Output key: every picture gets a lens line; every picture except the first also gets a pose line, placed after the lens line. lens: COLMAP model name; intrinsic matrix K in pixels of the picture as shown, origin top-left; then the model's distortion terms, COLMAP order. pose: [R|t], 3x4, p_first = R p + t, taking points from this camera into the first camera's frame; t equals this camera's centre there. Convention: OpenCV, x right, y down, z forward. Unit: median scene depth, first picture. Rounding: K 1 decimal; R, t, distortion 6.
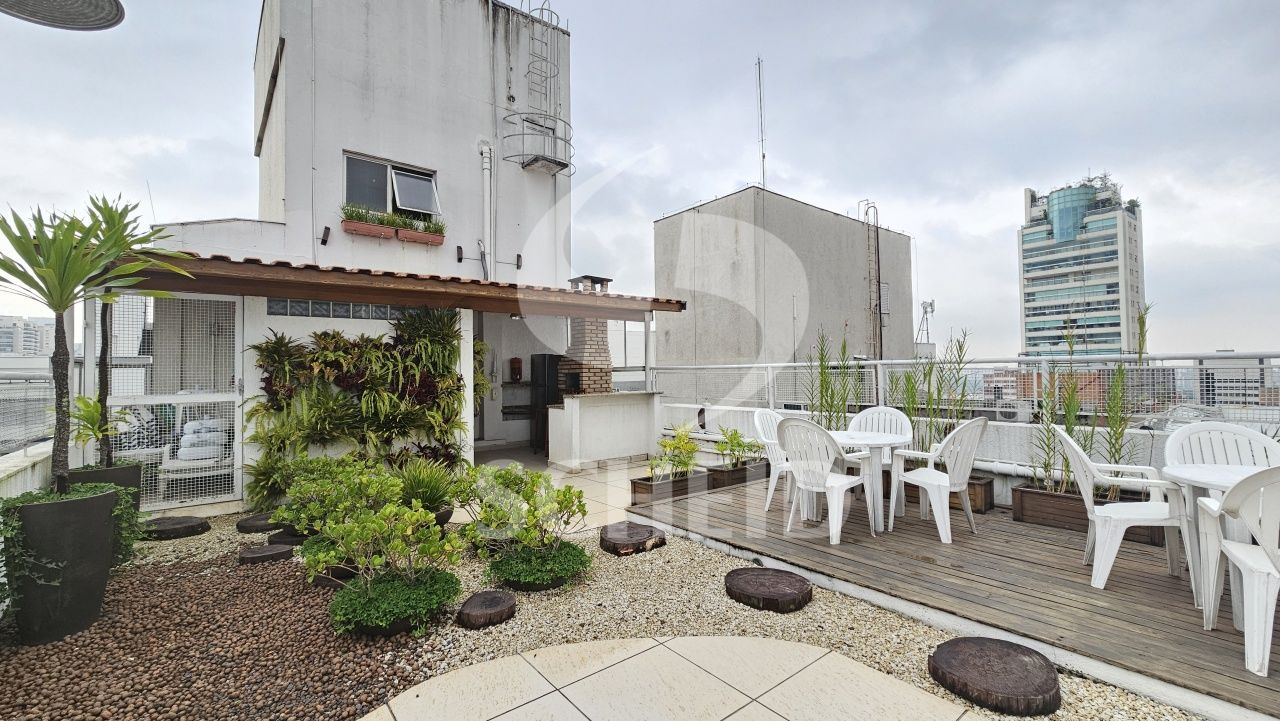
lens RADIAL K [[525.7, 0, 642.9], [0, 525.7, 360.1], [0, 0, 1]] dist [-0.000882, 0.000736]
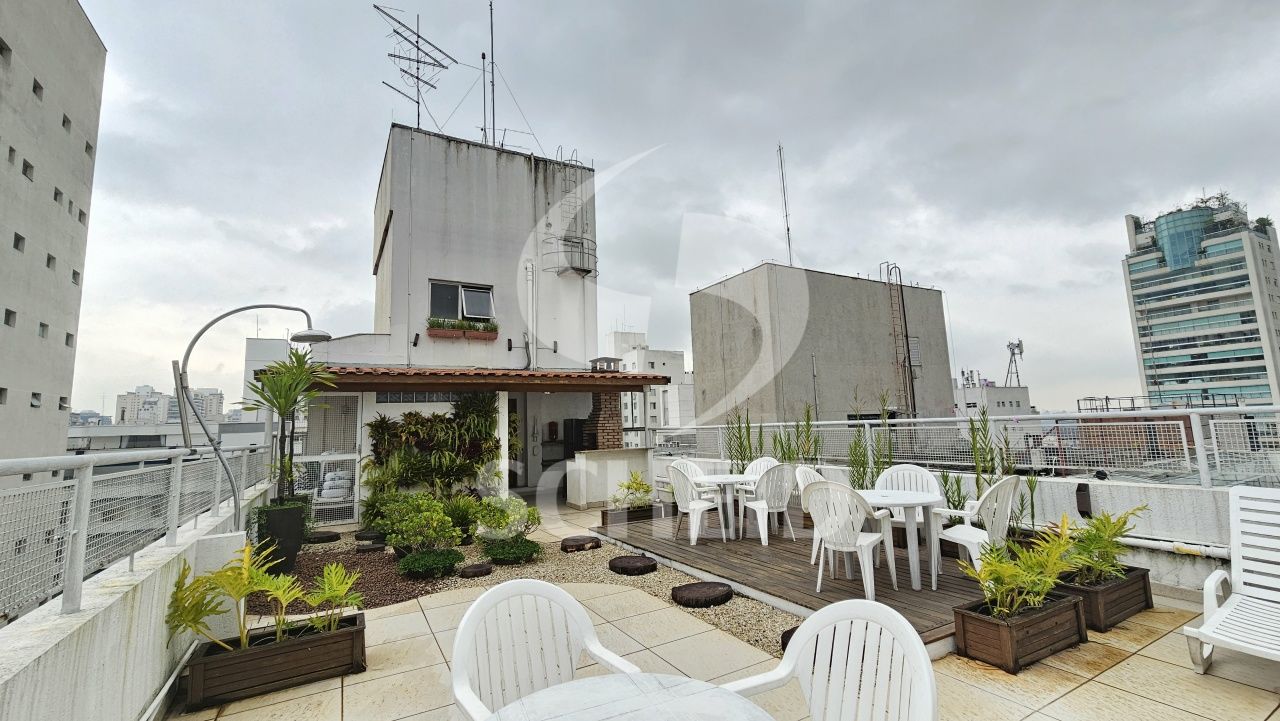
lens RADIAL K [[525.7, 0, 642.4], [0, 525.7, 359.2], [0, 0, 1]] dist [-0.000882, 0.000736]
pose [[0.986746, -0.042249, -0.156677, 0.200591], [0.026391, 0.994440, -0.101948, -0.021700], [0.160113, 0.096462, 0.982374, -0.266740]]
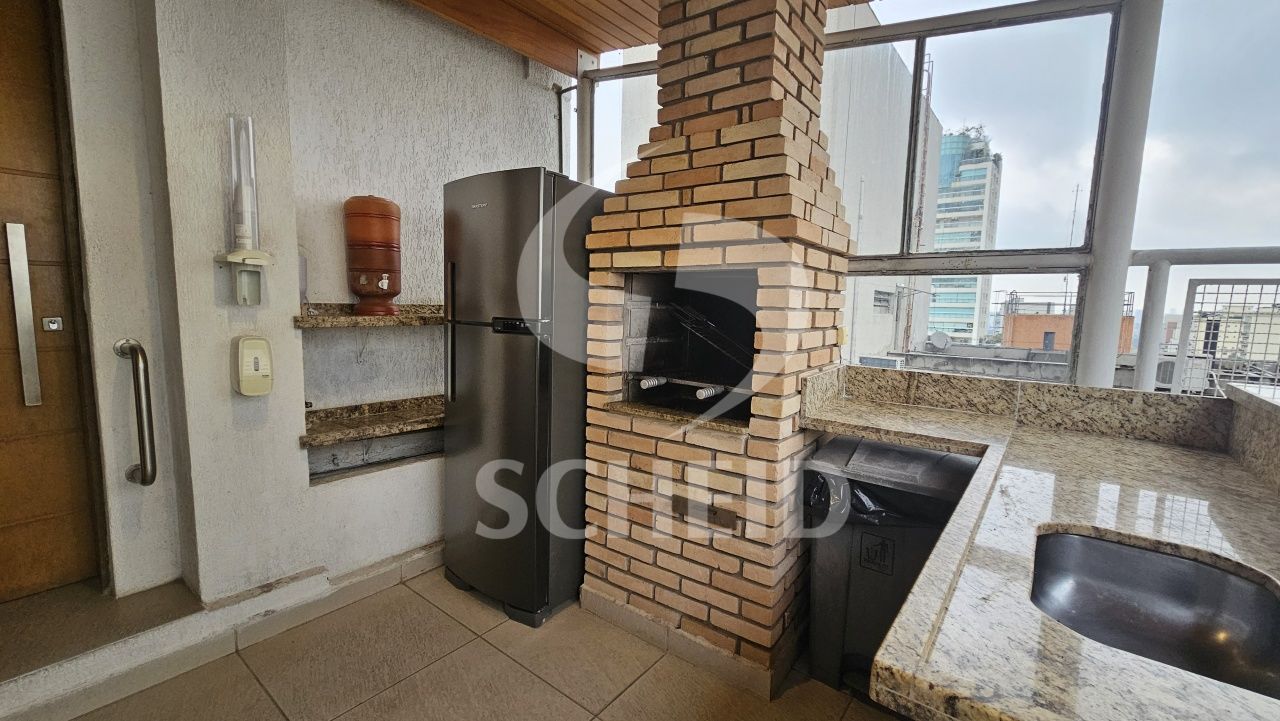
lens RADIAL K [[525.7, 0, 643.2], [0, 525.7, 358.0], [0, 0, 1]] dist [-0.000882, 0.000736]
pose [[0.971735, 0.009398, 0.235885, -0.199180], [-0.039985, 0.991322, 0.125225, 0.033162], [-0.232661, -0.131117, 0.963679, 0.824940]]
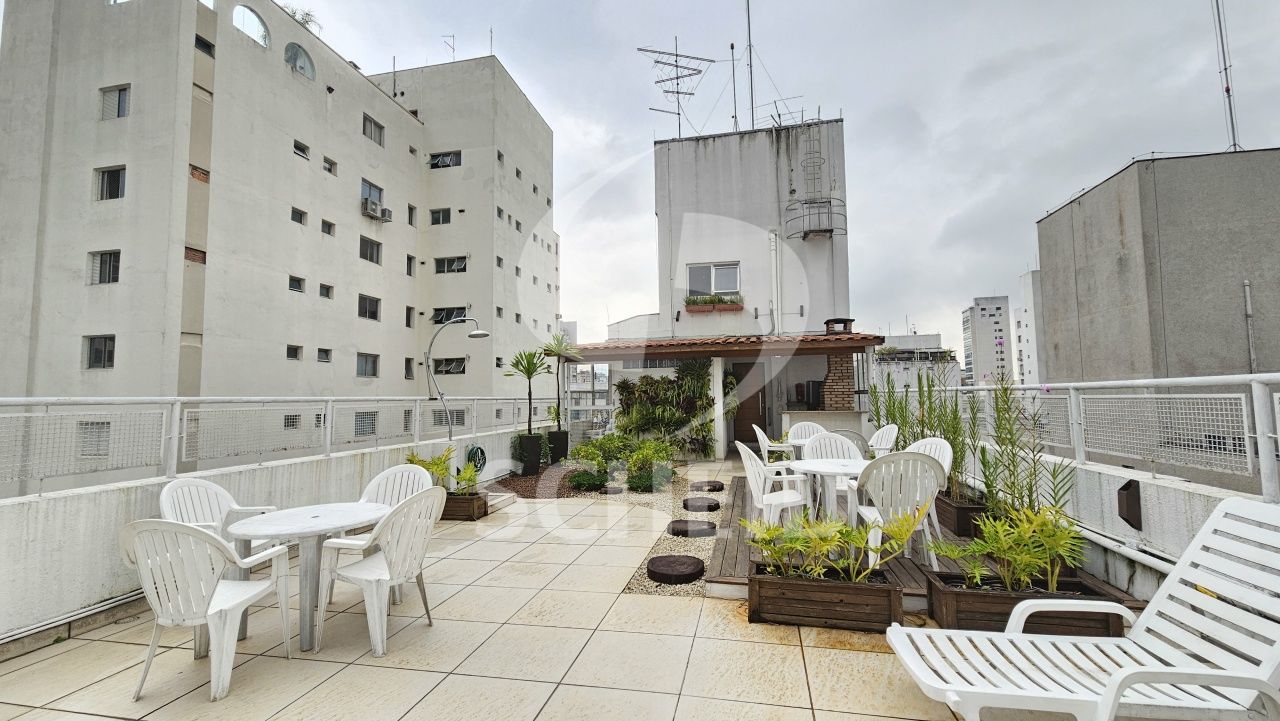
lens RADIAL K [[525.7, 0, 643.4], [0, 525.7, 358.7], [0, 0, 1]] dist [-0.000882, 0.000736]
pose [[0.628699, -0.051988, -0.775909, 0.609793], [0.024953, 0.998598, -0.046690, -0.016139], [0.777248, 0.009992, 0.629115, -0.168399]]
